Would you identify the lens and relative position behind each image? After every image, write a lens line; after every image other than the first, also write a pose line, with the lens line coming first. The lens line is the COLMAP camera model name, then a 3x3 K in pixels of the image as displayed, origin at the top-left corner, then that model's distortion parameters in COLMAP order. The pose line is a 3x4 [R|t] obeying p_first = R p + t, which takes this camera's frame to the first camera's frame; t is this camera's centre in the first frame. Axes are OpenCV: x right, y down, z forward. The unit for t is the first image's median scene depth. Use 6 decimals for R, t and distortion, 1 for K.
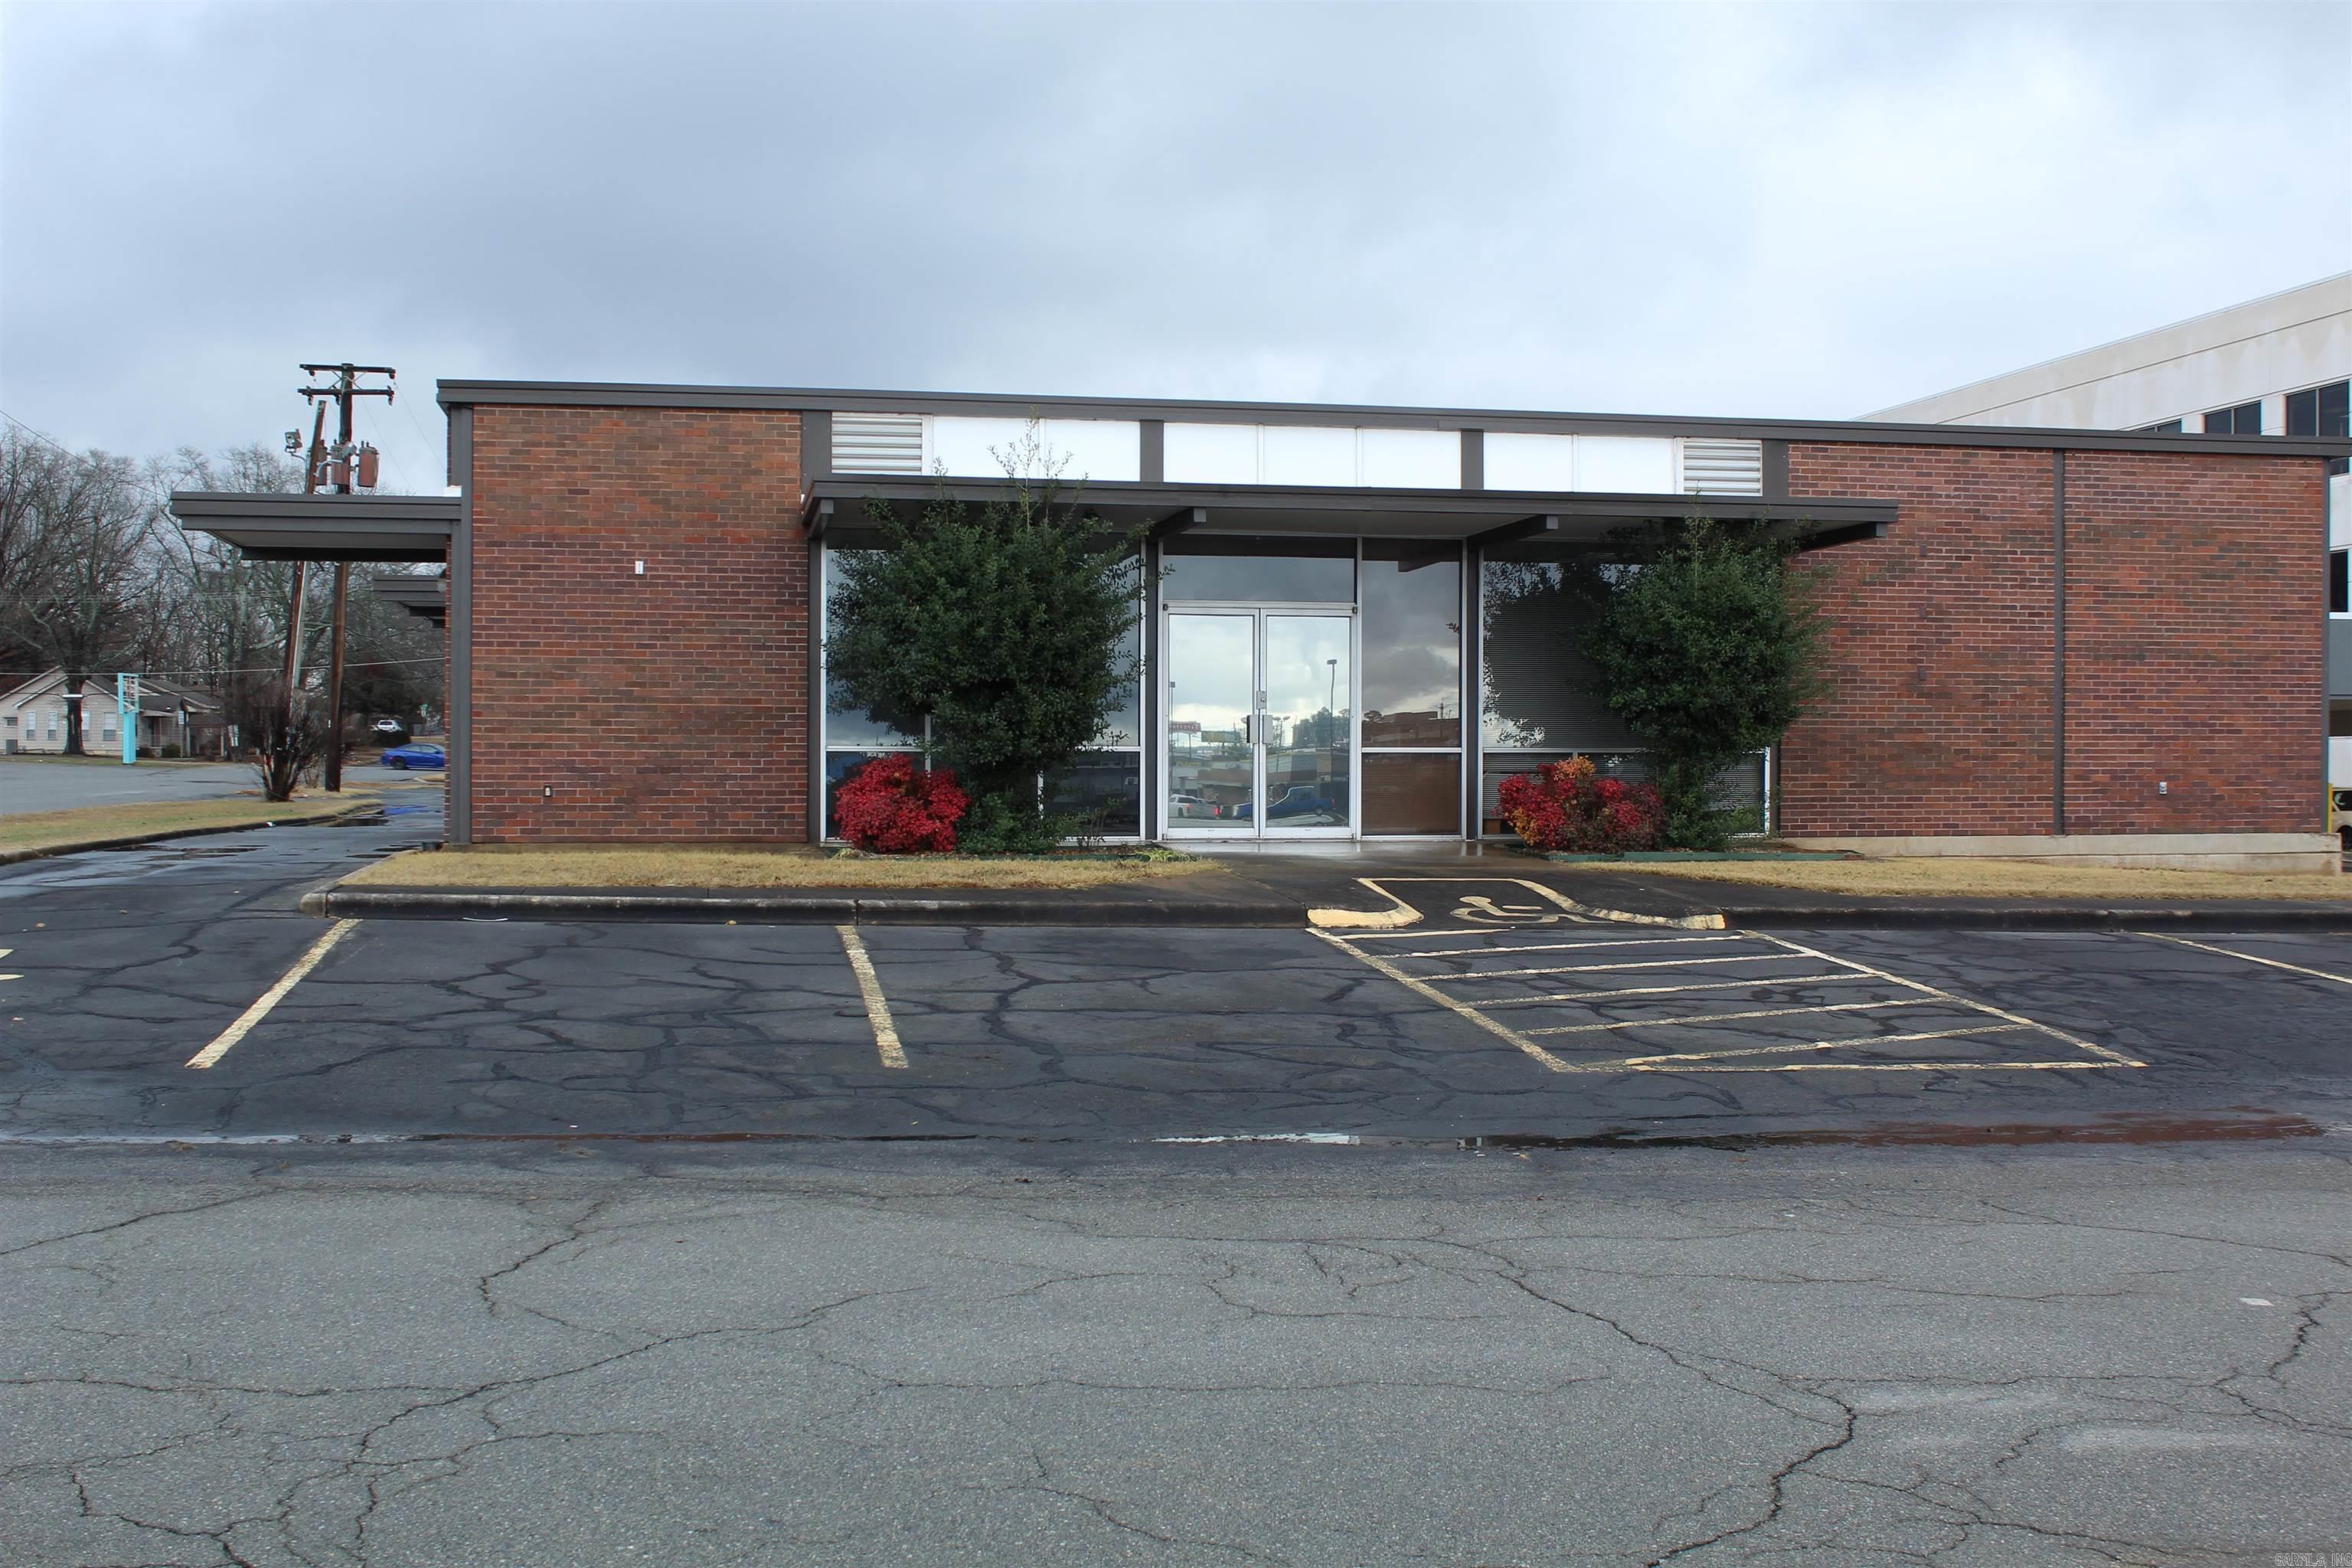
lens RADIAL K [[2643.0, 0, 1177.7], [0, 2643.0, 782.5], [0, 0, 1]] dist [-0.094312, 0.000000]
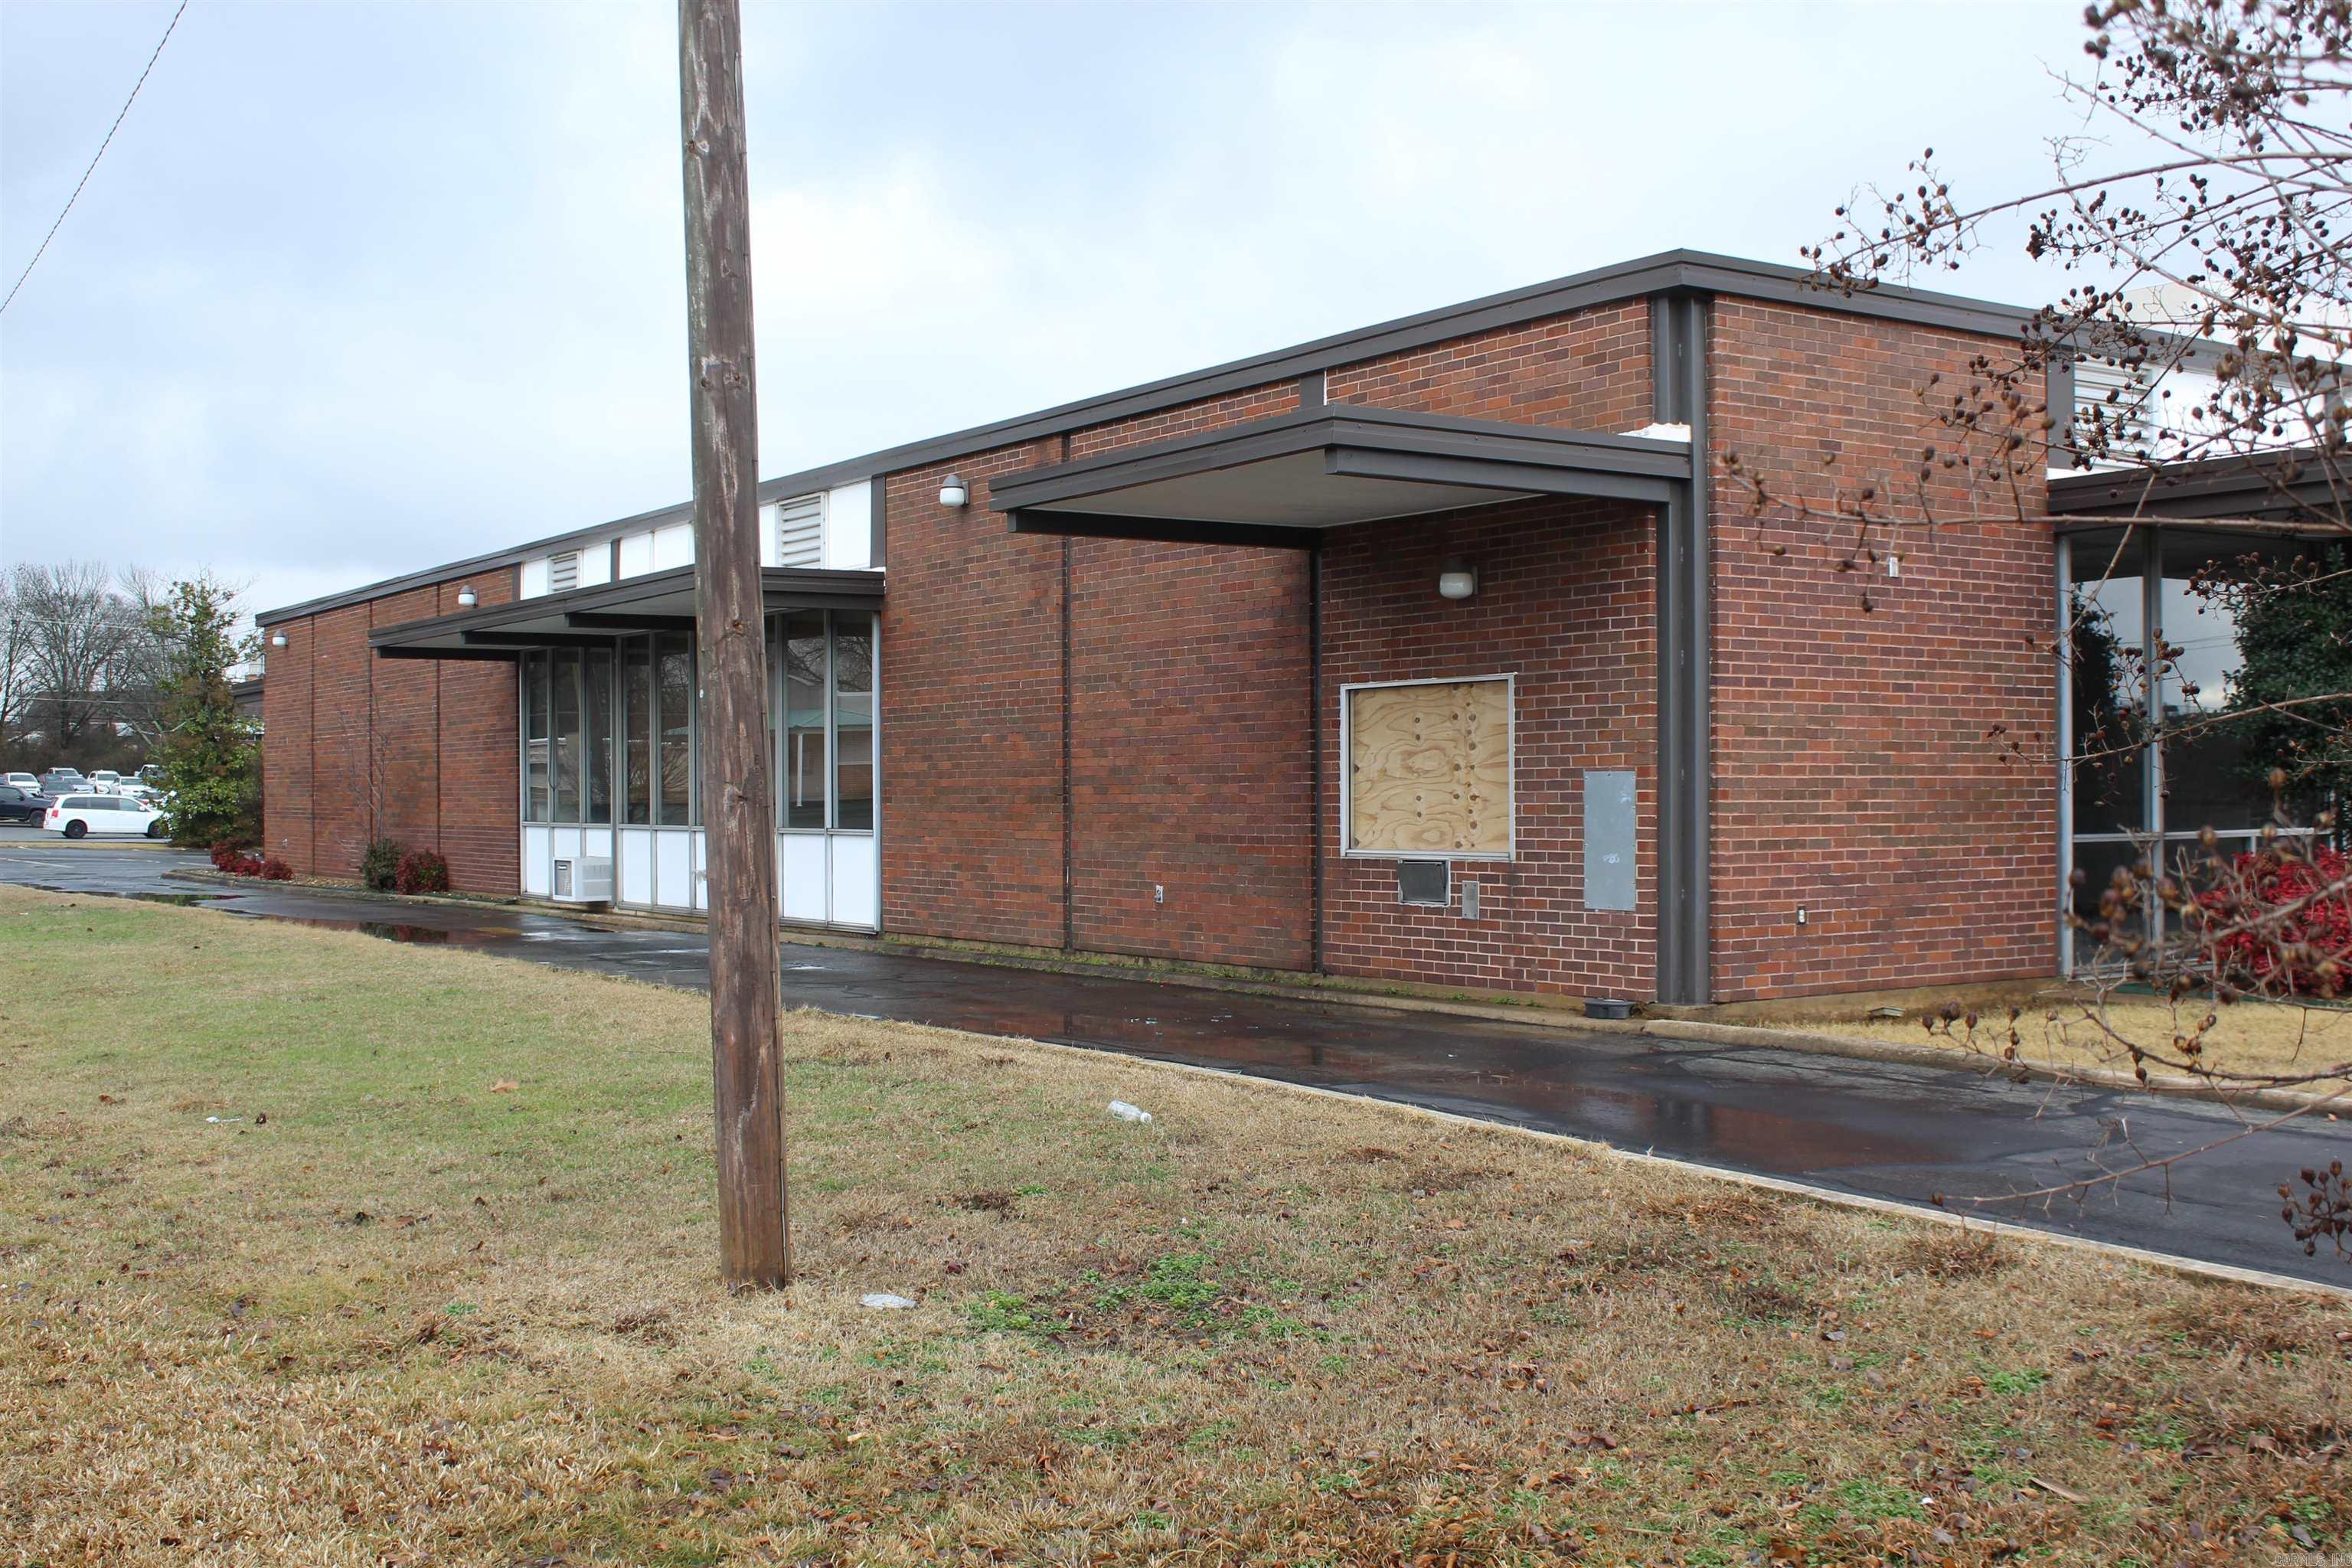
lens RADIAL K [[2643.0, 0, 1175.9], [0, 2643.0, 783.5], [0, 0, 1]] dist [-0.094312, 0.000000]
pose [[0.888406, -0.010229, 0.458946, -0.663834], [0.015668, 0.999845, -0.008045, -0.025739], [-0.458792, 0.014338, 0.888428, 0.506586]]
